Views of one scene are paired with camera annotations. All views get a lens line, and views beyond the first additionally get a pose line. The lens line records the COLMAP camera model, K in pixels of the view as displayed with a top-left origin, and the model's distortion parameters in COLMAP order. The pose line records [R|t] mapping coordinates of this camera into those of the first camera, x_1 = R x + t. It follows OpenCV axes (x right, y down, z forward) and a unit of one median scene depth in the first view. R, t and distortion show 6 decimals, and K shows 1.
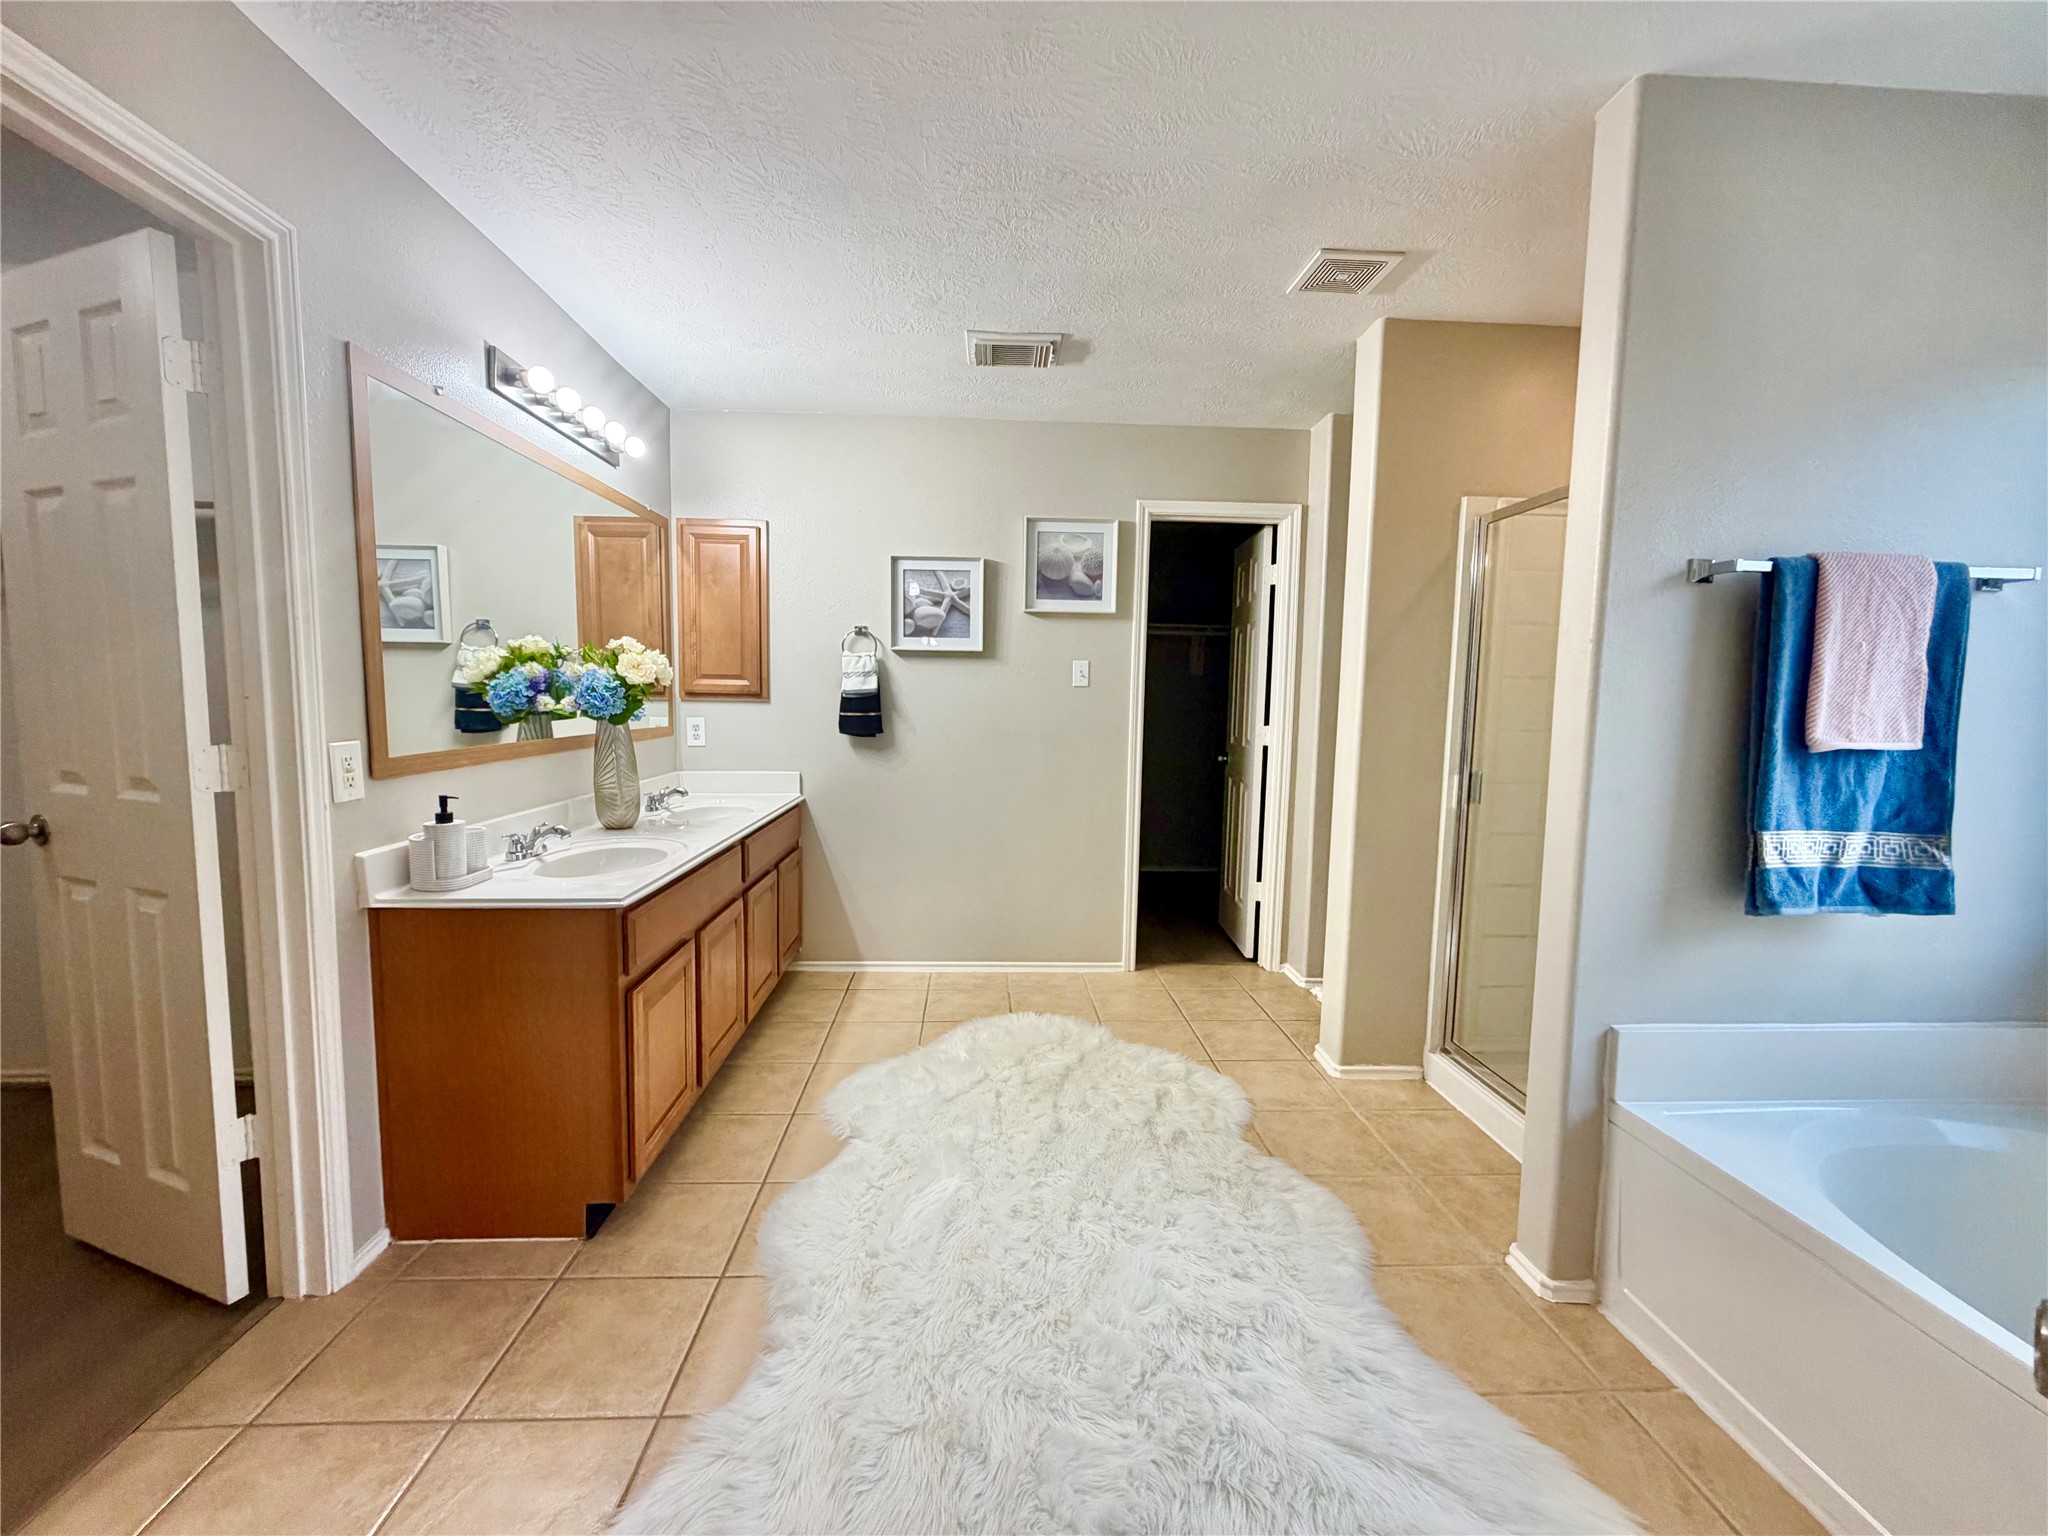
lens RADIAL K [[814.8, 0, 1015.2], [0, 814.8, 766.5], [0, 0, 1]] dist [0.000384, 0.000125]
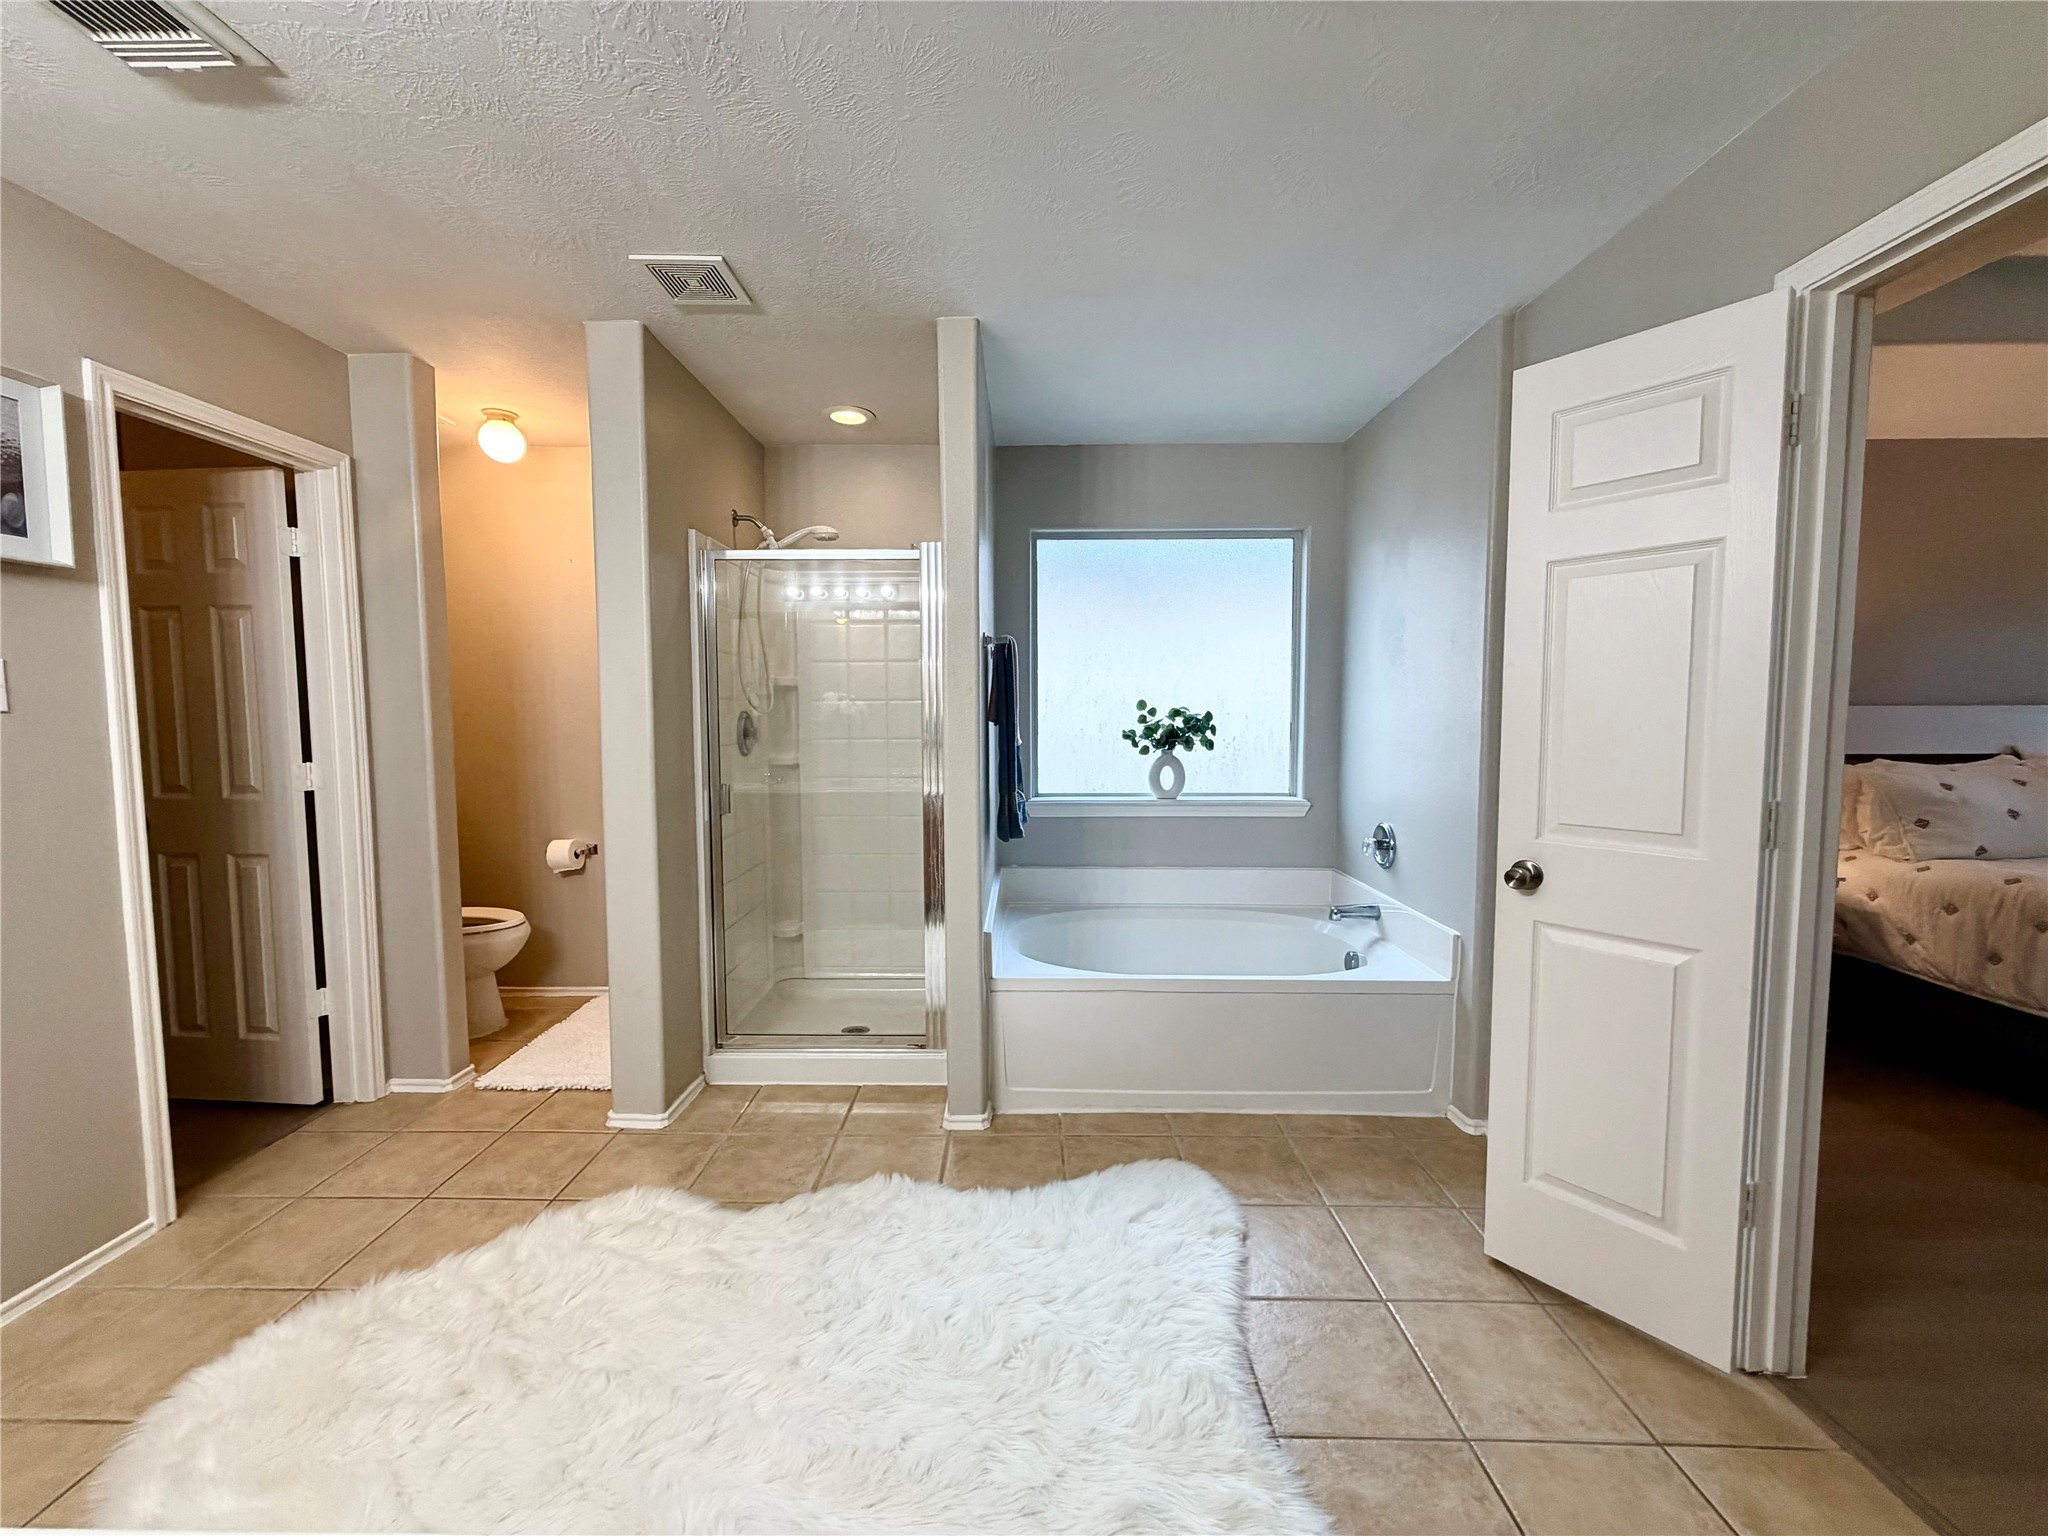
lens RADIAL K [[814.8, 0, 1015.2], [0, 814.8, 766.5], [0, 0, 1]] dist [0.000384, 0.000125]
pose [[0.066407, -0.090153, 0.993712, -0.371497], [0.091322, 0.992279, 0.083920, -0.054418], [-0.993605, 0.085175, 0.074127, 0.393995]]
